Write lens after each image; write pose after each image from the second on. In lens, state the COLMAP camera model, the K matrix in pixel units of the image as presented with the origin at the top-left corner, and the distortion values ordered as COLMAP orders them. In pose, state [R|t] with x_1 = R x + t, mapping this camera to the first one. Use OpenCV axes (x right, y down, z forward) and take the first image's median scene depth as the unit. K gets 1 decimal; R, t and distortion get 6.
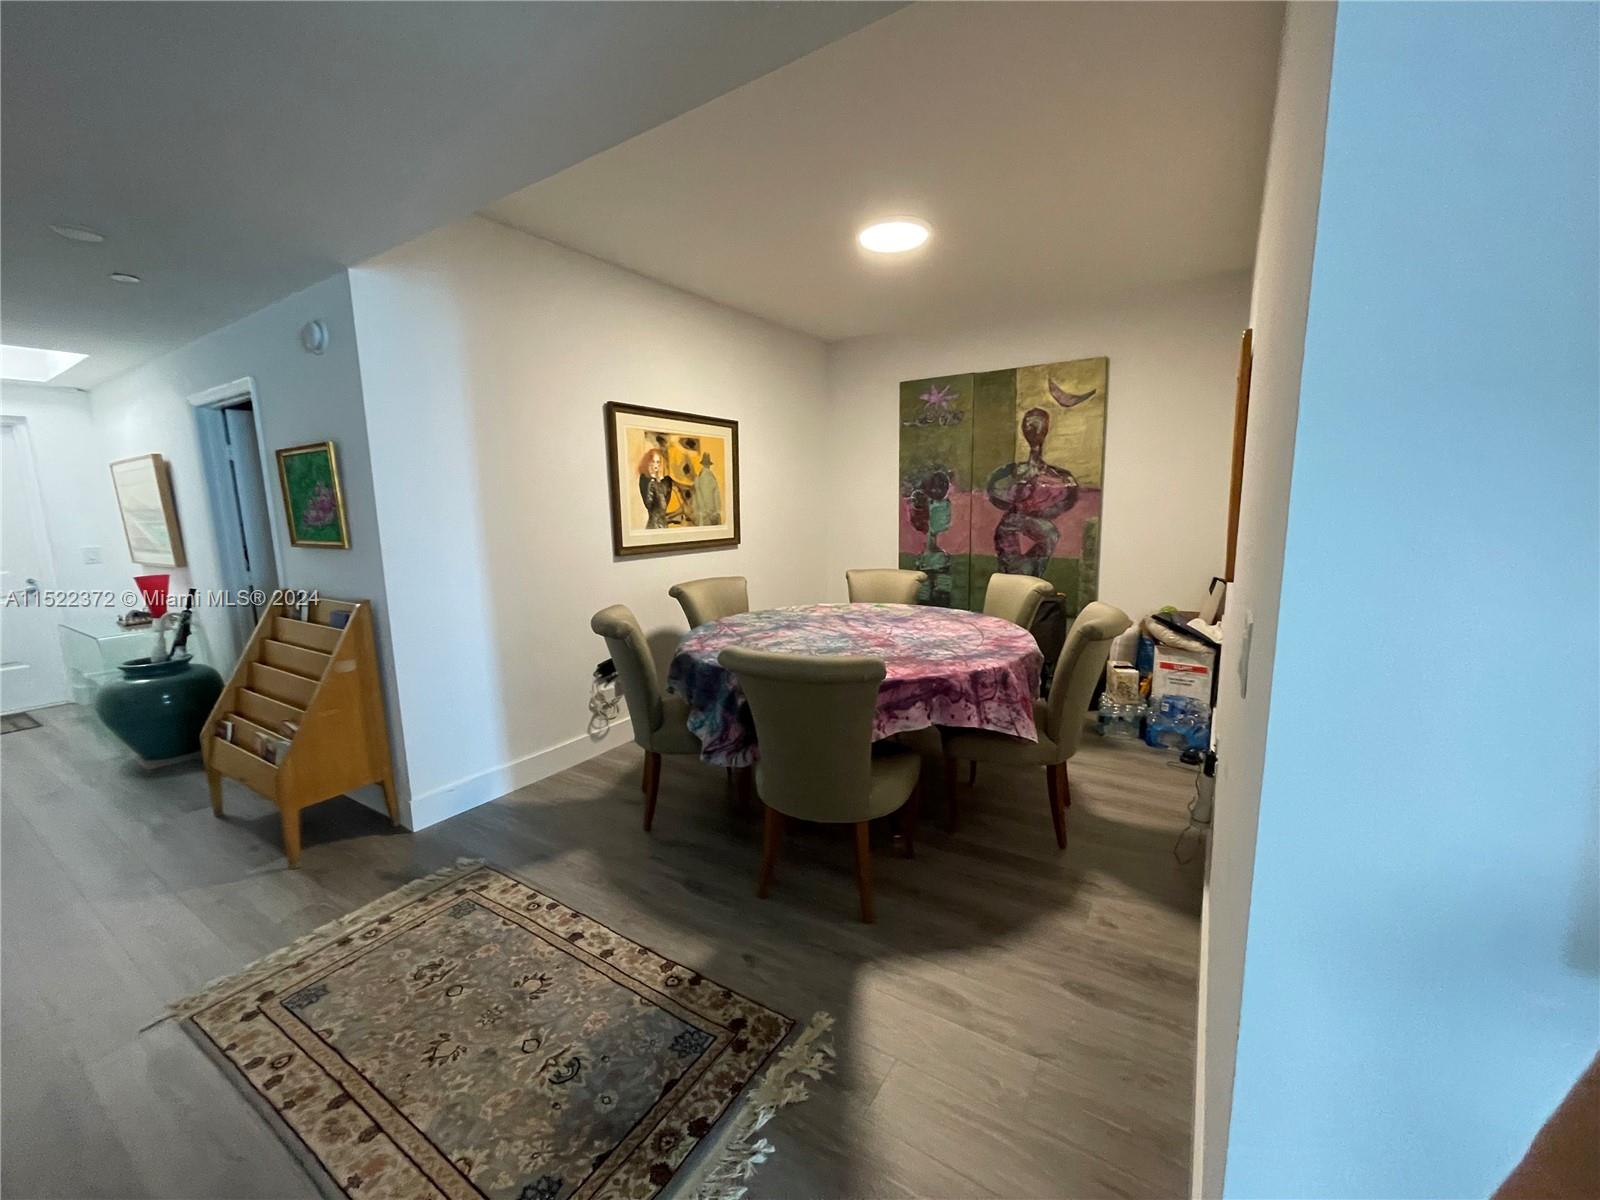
lens RADIAL K [[648.5, 0, 799.5], [0, 648.5, 607.1], [0, 0, 1]] dist [0.004488, 0.000226]
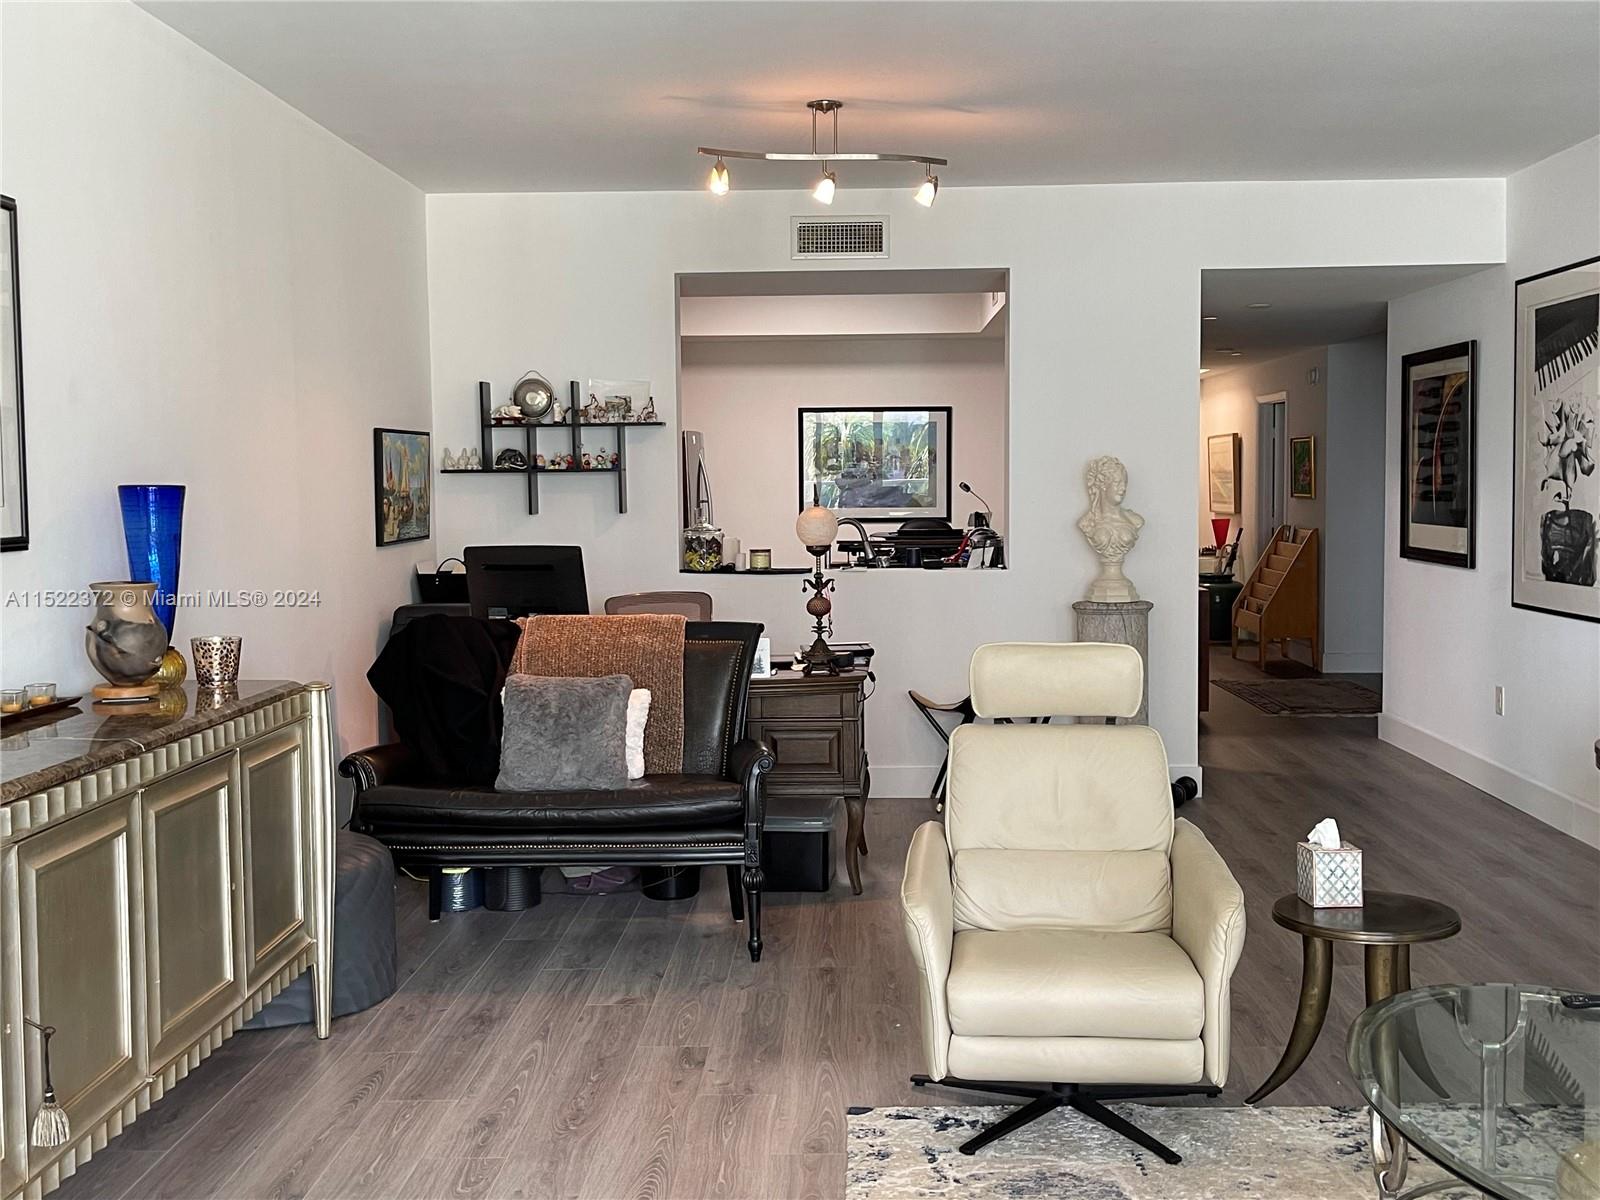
lens RADIAL K [[1613.6, 0, 801.7], [0, 1613.6, 598.0], [0, 0, 1]] dist [0.056810, 0.000000]
pose [[0.517770, 0.077193, -0.852030, 1.573608], [-0.131574, 0.991257, 0.009850, 0.211315], [0.845342, 0.107005, 0.523400, -1.621628]]
